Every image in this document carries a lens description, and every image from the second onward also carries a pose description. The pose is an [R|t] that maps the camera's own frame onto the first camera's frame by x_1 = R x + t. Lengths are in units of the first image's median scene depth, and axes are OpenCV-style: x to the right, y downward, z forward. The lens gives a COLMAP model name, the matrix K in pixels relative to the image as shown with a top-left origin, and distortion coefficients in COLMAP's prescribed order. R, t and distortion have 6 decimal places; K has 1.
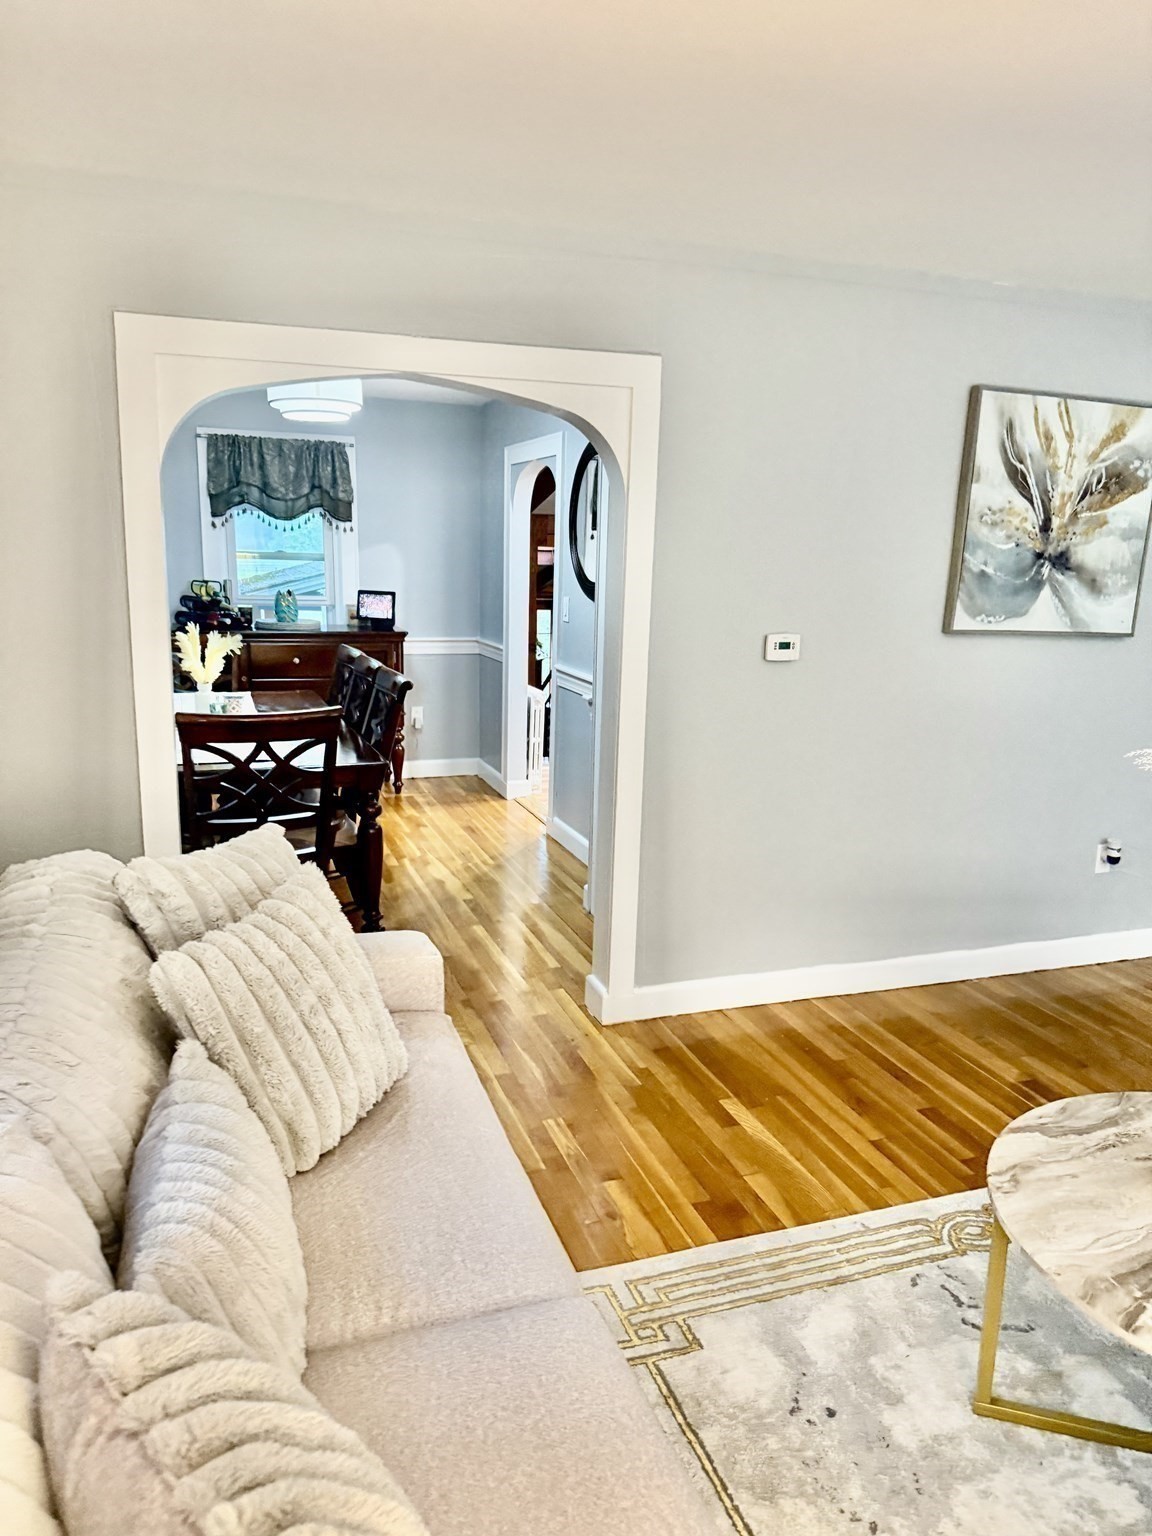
lens RADIAL K [[1062.7, 0, 576.0], [0, 1062.7, 768.0], [0, 0, 1]] dist [0.085344, -0.053904]
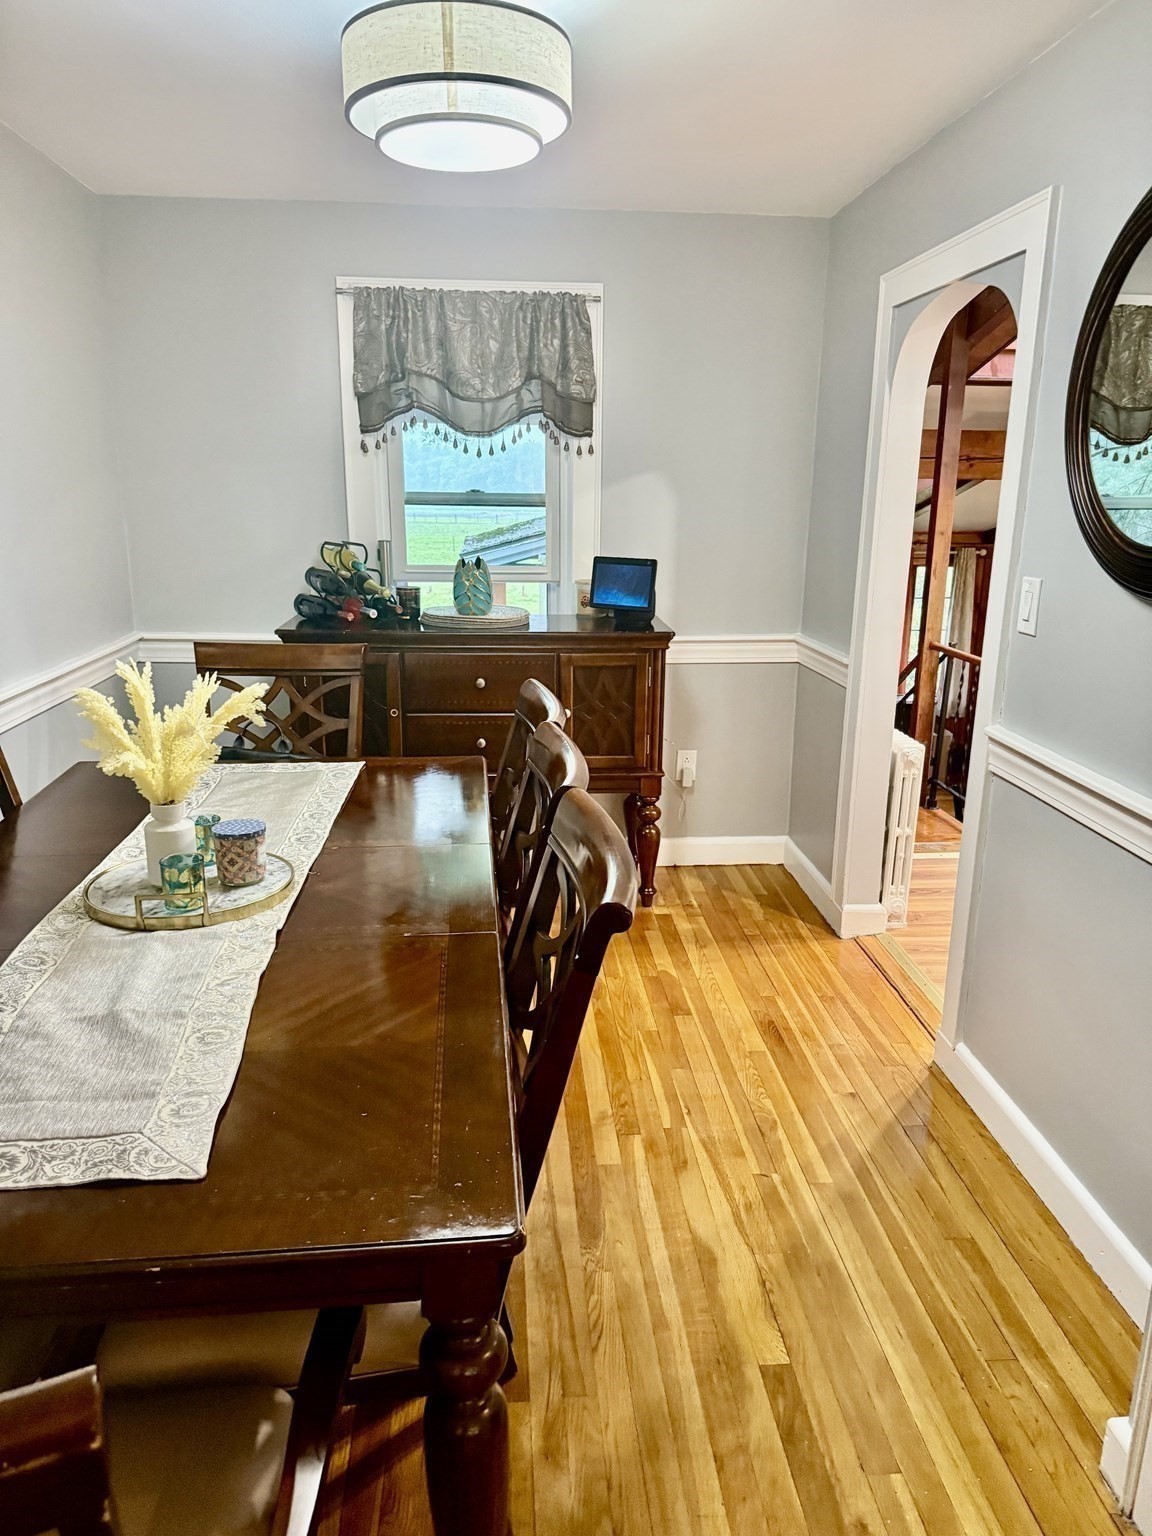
lens RADIAL K [[1062.7, 0, 576.0], [0, 1062.7, 768.0], [0, 0, 1]] dist [0.085344, -0.053904]
pose [[0.963515, 0.053135, -0.262328, -0.027791], [-0.040525, 0.997758, 0.053253, -0.040508], [0.264569, -0.040679, 0.963508, 0.215034]]
